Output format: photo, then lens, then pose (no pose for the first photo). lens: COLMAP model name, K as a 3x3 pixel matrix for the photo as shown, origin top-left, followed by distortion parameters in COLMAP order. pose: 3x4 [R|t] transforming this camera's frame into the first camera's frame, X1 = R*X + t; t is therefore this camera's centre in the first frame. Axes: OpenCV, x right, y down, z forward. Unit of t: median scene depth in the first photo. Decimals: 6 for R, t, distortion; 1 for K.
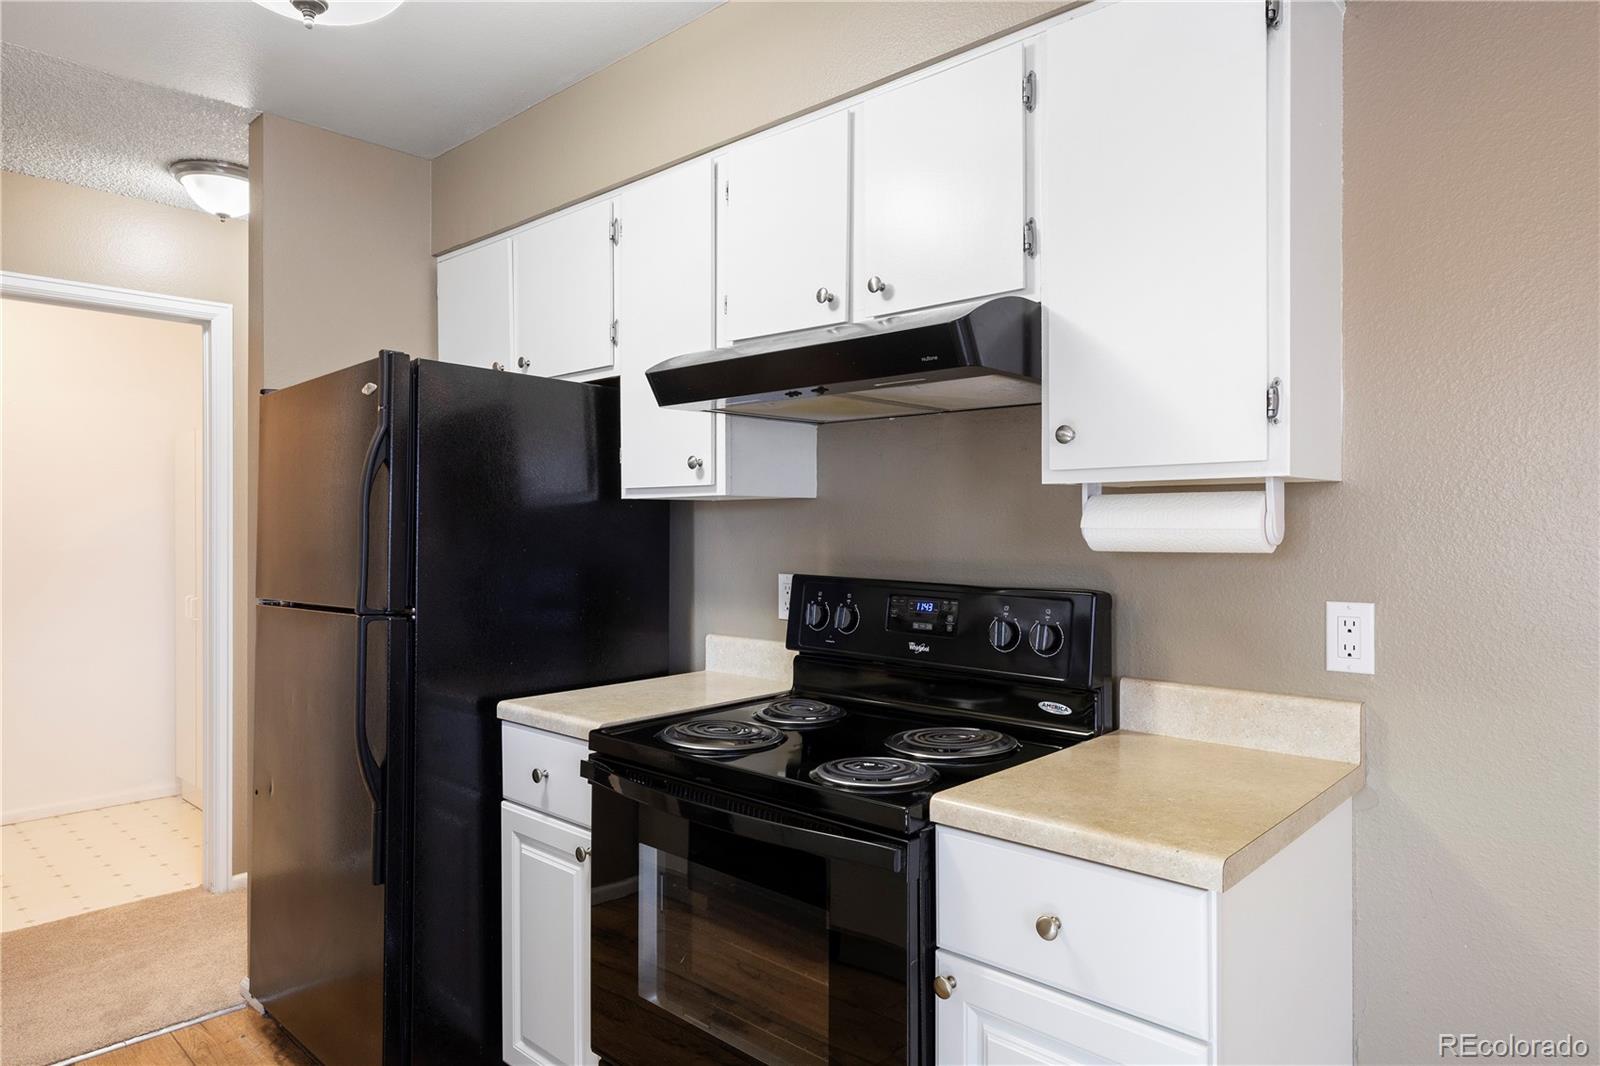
lens RADIAL K [[1001.2, 0, 800.0], [0, 1001.2, 533.0], [0, 0, 1]] dist [0.003647, 0.000312]
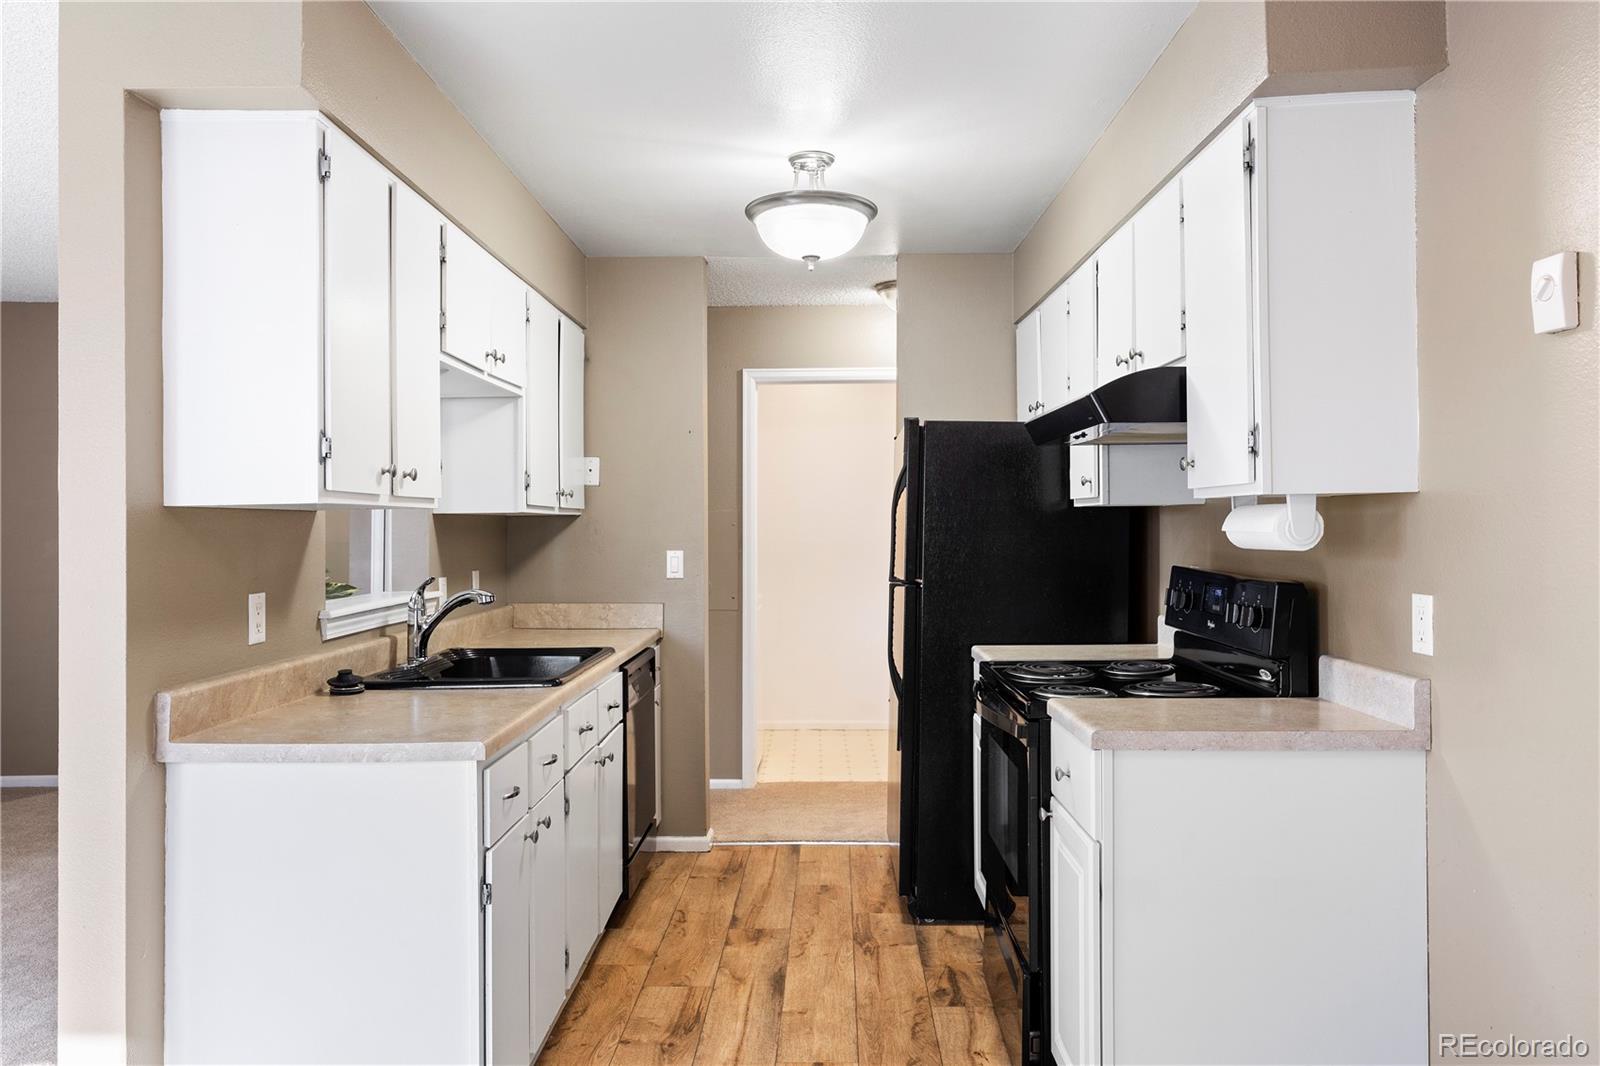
lens RADIAL K [[1137.7, 0, 800.0], [0, 1137.7, 533.0], [0, 0, 1]] dist [-0.001713, -0.000858]
pose [[0.677341, 0.004356, -0.735656, 0.833342], [-0.001865, 0.999989, 0.004204, -0.005873], [0.735667, -0.001476, 0.677342, -0.359434]]
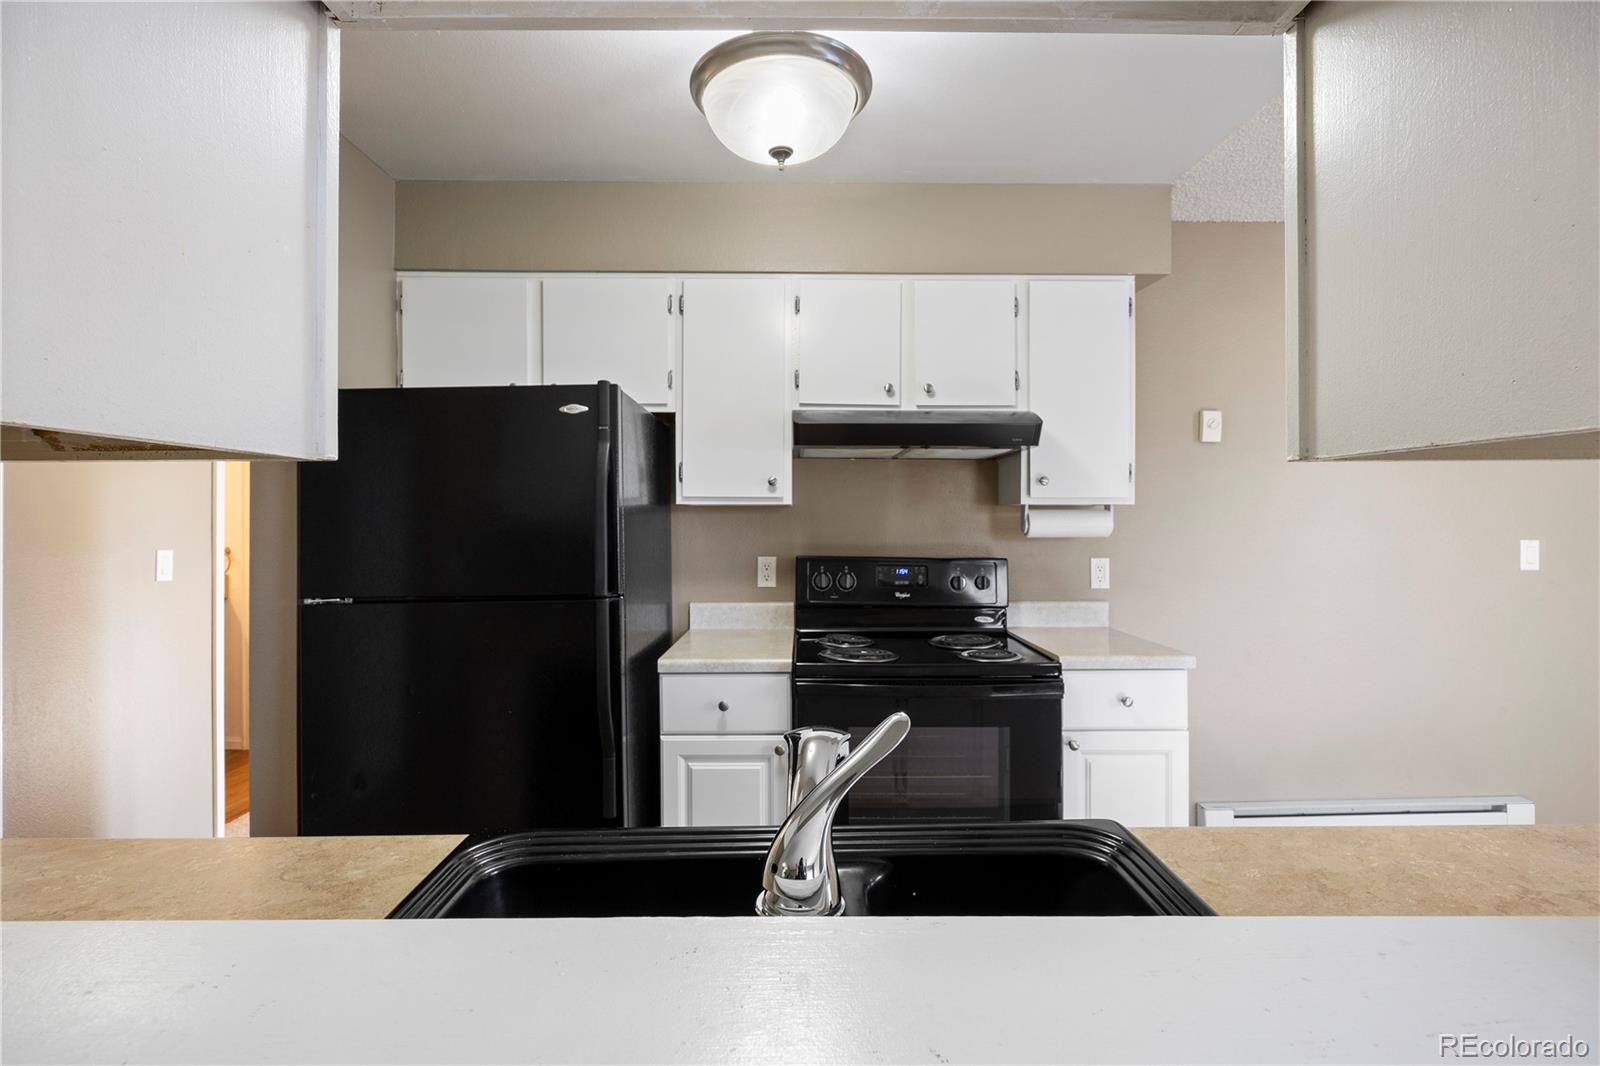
lens RADIAL K [[763.5, 0, 800.0], [0, 763.5, 533.0], [0, 0, 1]] dist [-0.000761, -0.000081]
pose [[0.712819, -0.003553, 0.701339, -0.943169], [0.003217, 0.999993, 0.001796, 0.004030], [-0.701340, 0.000976, 0.712826, 0.183015]]
